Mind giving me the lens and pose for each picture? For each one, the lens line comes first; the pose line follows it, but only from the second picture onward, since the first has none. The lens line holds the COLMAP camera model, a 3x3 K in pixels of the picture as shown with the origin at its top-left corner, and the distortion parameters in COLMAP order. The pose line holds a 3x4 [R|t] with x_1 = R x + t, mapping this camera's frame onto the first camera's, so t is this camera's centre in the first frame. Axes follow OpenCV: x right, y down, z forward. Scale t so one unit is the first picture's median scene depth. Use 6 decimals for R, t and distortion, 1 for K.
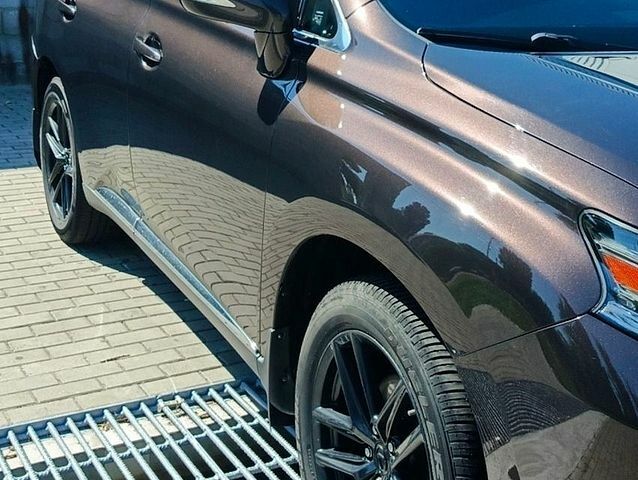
lens RADIAL K [[985.9, 0, 315.6], [0, 985.9, 241.3], [0, 0, 1]] dist [0.133684, 0.000000]
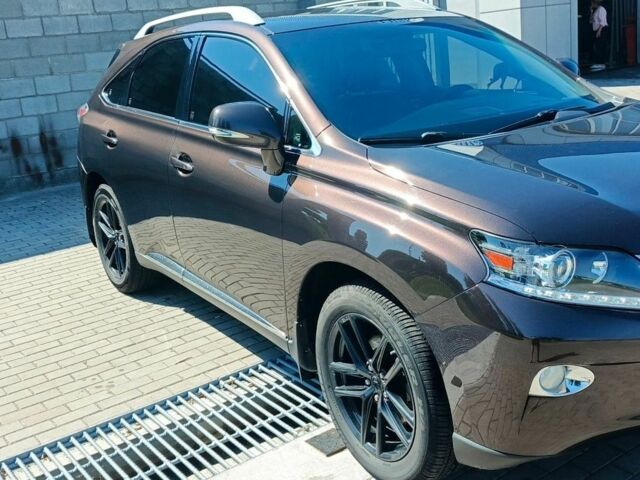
lens RADIAL K [[744.6, 0, 323.3], [0, 744.6, 237.1], [0, 0, 1]] dist [0.070310, 0.000000]
pose [[0.984436, -0.146193, 0.097540, -0.099490], [0.149296, 0.988470, -0.025271, -0.014792], [-0.092721, 0.039440, 0.994911, -0.266431]]
